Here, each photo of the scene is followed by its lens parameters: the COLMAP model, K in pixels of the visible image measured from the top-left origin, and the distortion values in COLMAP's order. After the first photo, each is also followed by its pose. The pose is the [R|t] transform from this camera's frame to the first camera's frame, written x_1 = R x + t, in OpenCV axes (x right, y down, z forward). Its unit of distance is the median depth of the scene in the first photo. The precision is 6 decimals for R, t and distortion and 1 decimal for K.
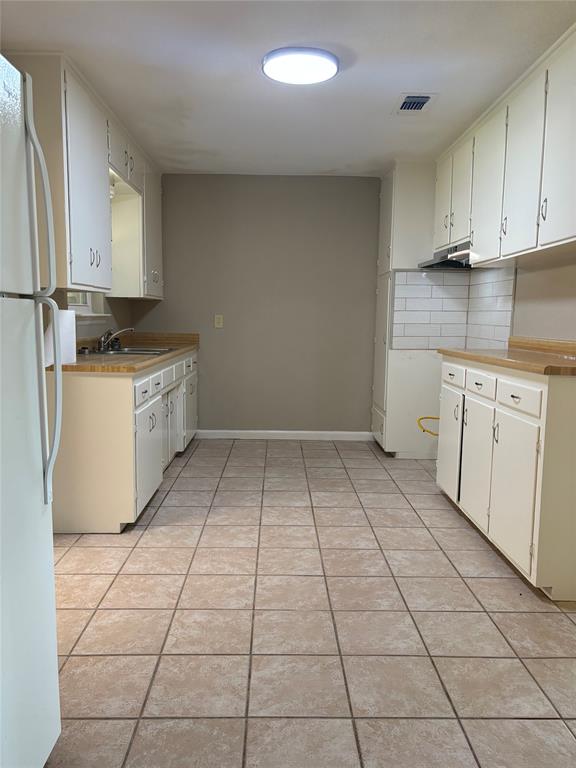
lens RADIAL K [[588.9, 0, 289.8], [0, 588.9, 371.9], [0, 0, 1]] dist [0.062518, -0.048550]
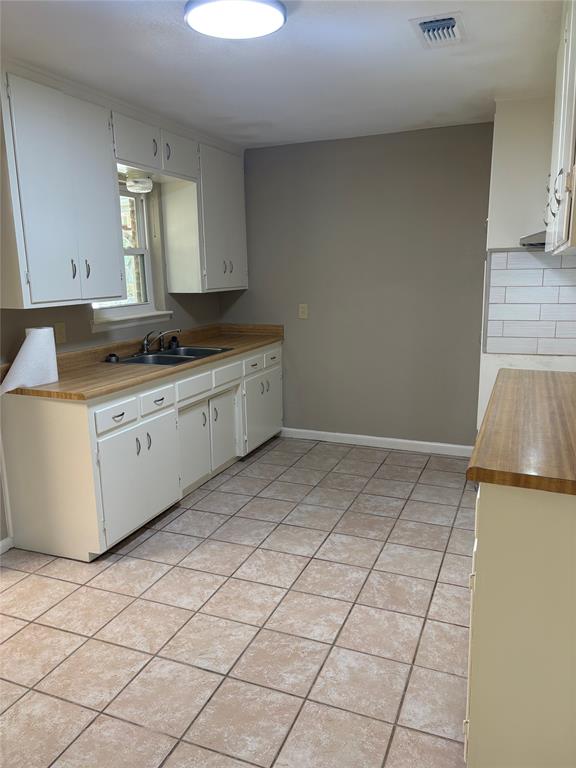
lens RADIAL K [[588.9, 0, 279.4], [0, 588.9, 379.6], [0, 0, 1]] dist [0.062518, -0.048550]
pose [[0.912978, 0.045763, -0.405434, 0.299137], [-0.007365, 0.995376, 0.095767, -0.094464], [0.407943, -0.084447, 0.909094, 0.220646]]
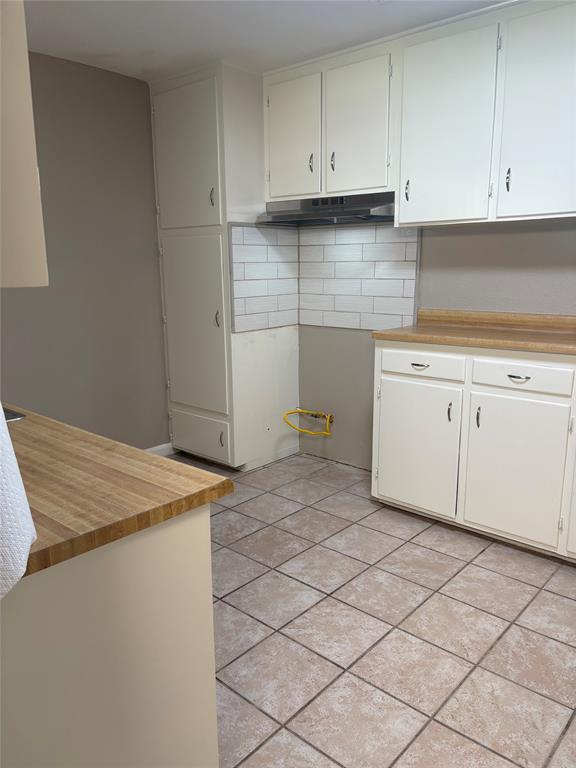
lens RADIAL K [[588.9, 0, 295.5], [0, 588.9, 381.6], [0, 0, 1]] dist [0.062518, -0.048550]
pose [[0.675572, -0.169633, 0.717515, -0.391088], [0.089567, 0.984847, 0.148504, -0.100416], [-0.731834, -0.036059, 0.680529, 0.537774]]
